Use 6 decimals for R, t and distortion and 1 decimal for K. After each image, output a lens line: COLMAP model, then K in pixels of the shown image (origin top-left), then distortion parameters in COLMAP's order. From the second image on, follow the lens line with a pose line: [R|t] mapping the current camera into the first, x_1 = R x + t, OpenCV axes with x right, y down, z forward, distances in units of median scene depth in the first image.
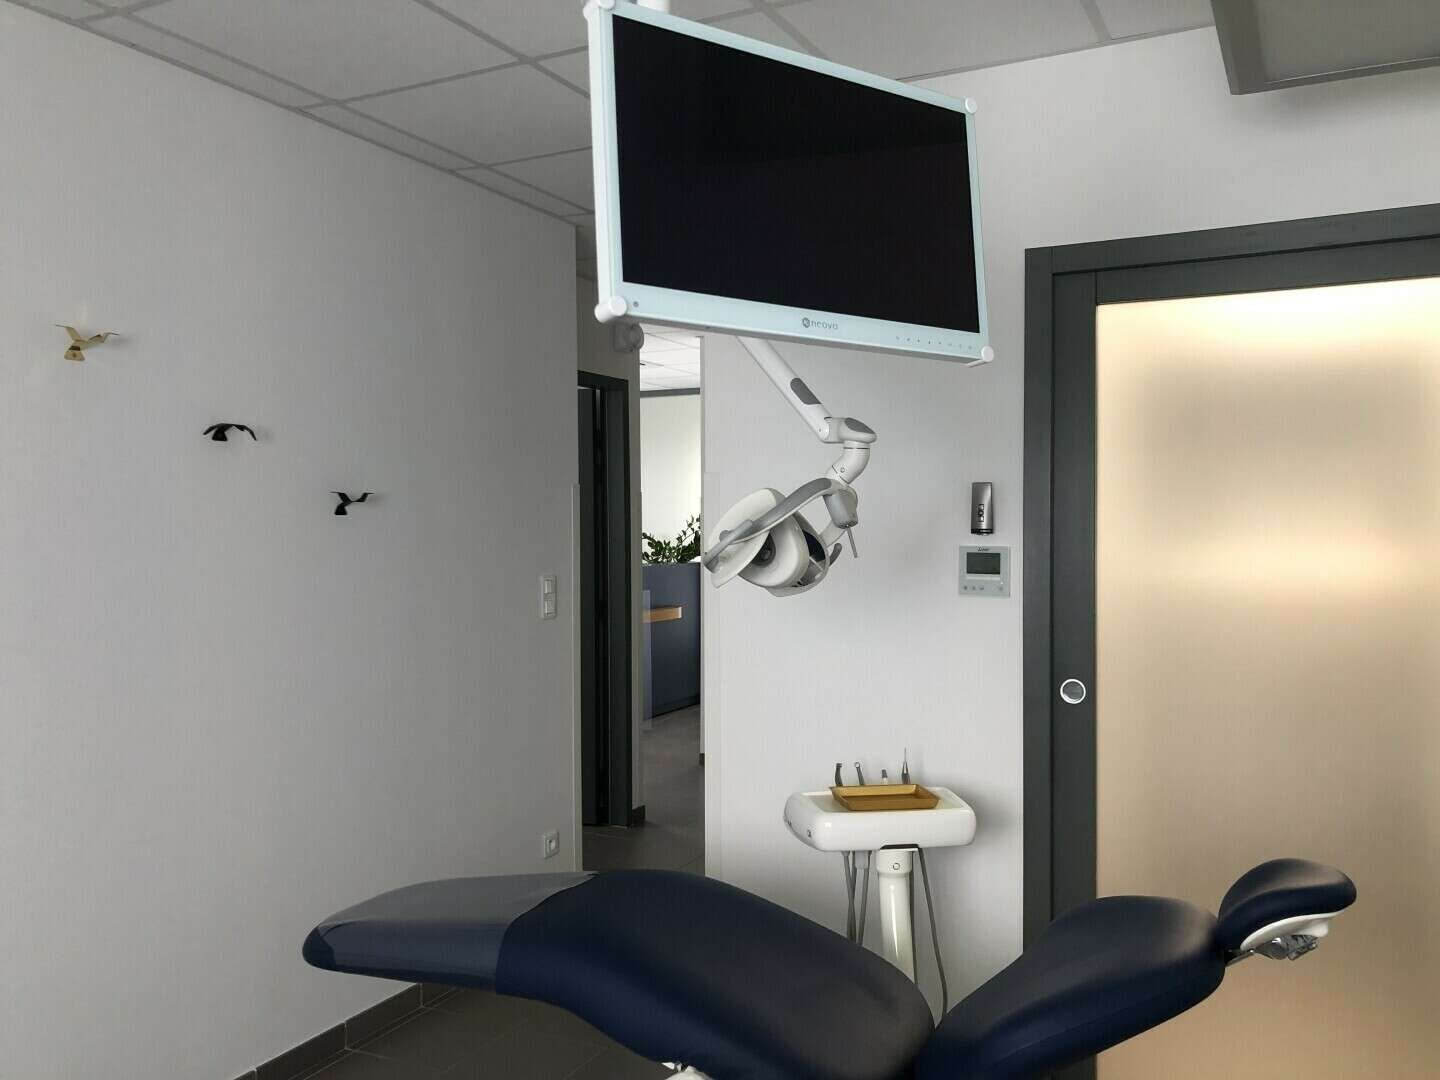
lens RADIAL K [[1183.0, 0, 720.0], [0, 1183.0, 540.0], [0, 0, 1]] dist [0.007335, 0.004394]
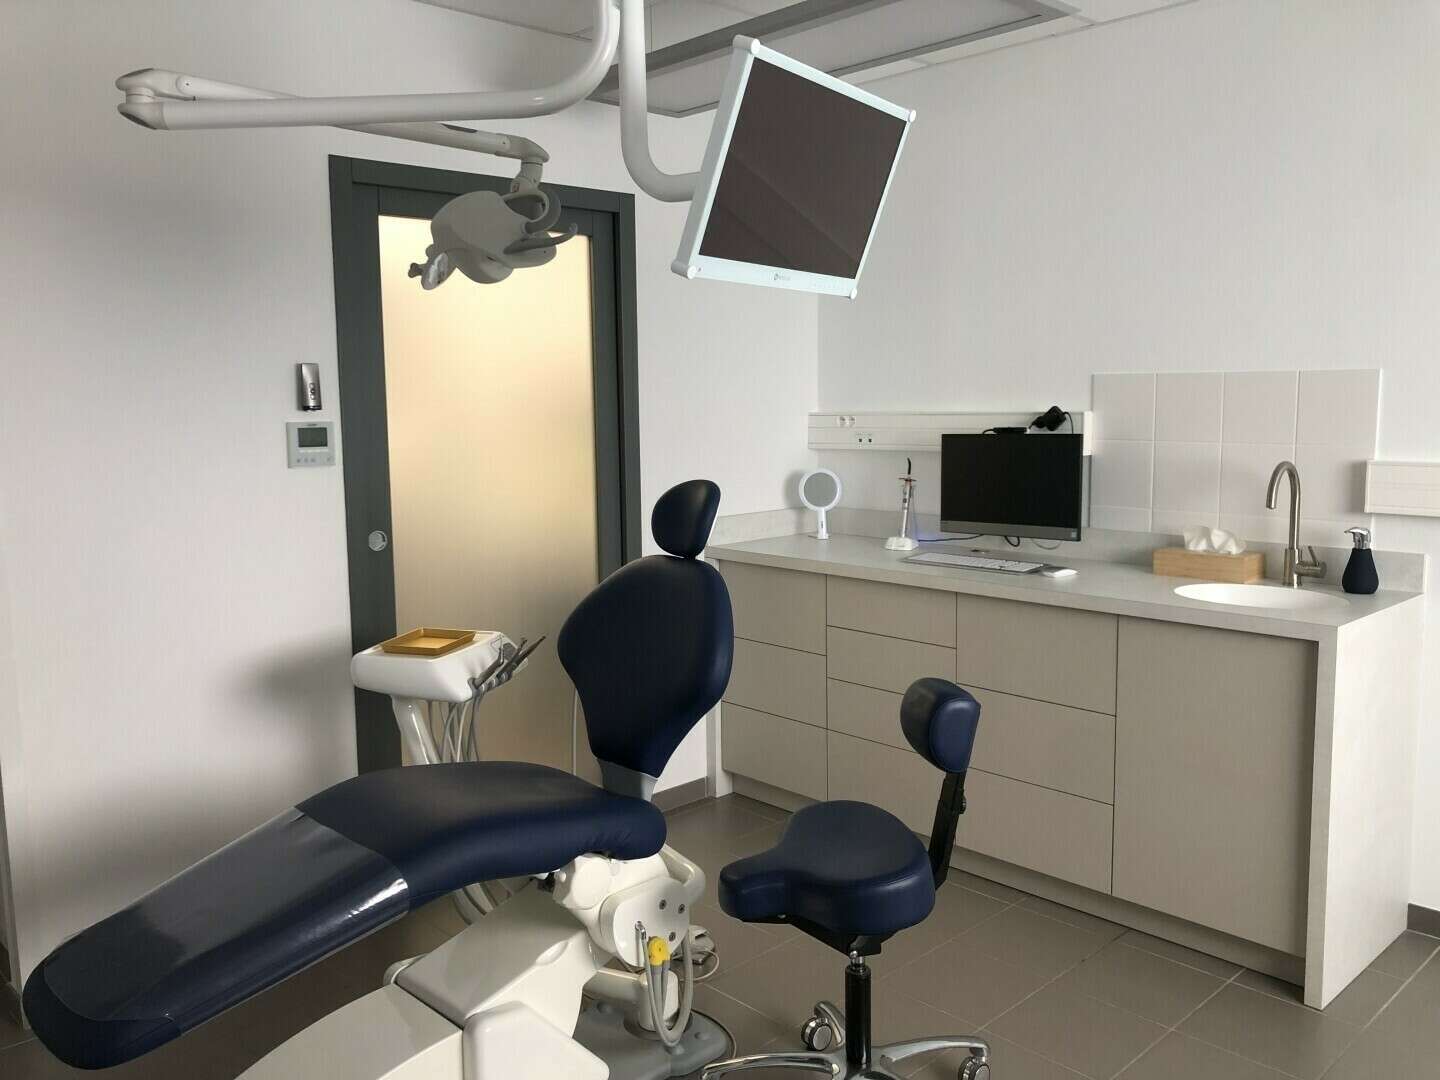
lens RADIAL K [[1183.0, 0, 720.0], [0, 1183.0, 540.0], [0, 0, 1]] dist [0.007335, 0.004394]
pose [[0.335222, -0.120806, 0.934362, -0.698832], [0.035009, 0.992657, 0.115783, 0.000173], [-0.941488, -0.006102, 0.336990, 0.267601]]
